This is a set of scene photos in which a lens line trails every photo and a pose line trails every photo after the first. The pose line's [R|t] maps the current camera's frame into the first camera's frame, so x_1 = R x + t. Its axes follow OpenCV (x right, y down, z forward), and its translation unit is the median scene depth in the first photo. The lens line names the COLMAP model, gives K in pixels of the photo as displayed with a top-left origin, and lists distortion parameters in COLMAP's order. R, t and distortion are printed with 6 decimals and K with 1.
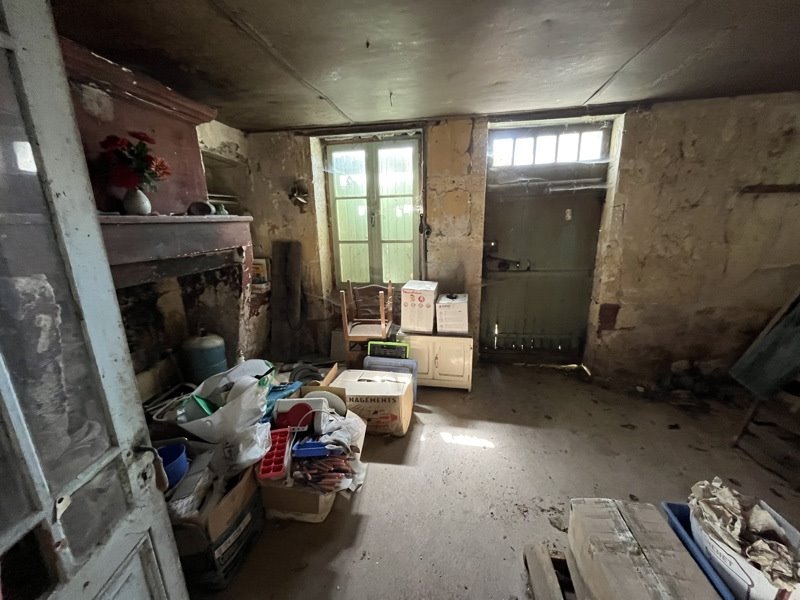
lens RADIAL K [[324.4, 0, 397.1], [0, 324.4, 301.4], [0, 0, 1]] dist [-0.001437, -0.000160]
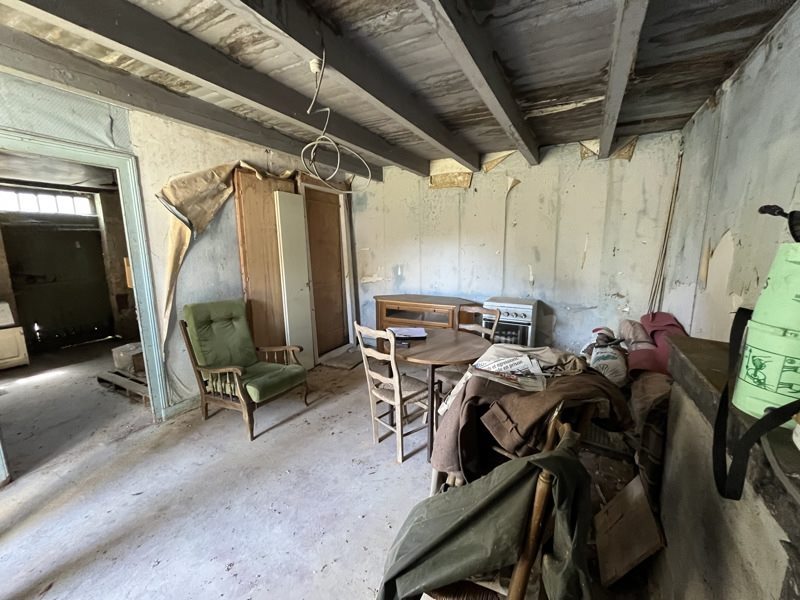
lens RADIAL K [[324.4, 0, 400.7], [0, 324.4, 301.4], [0, 0, 1]] dist [-0.001437, -0.000160]
pose [[0.311722, -0.141211, 0.939622, -0.557650], [0.226327, 0.971467, 0.070912, 0.271710], [-0.922825, 0.190557, 0.334787, -1.029027]]
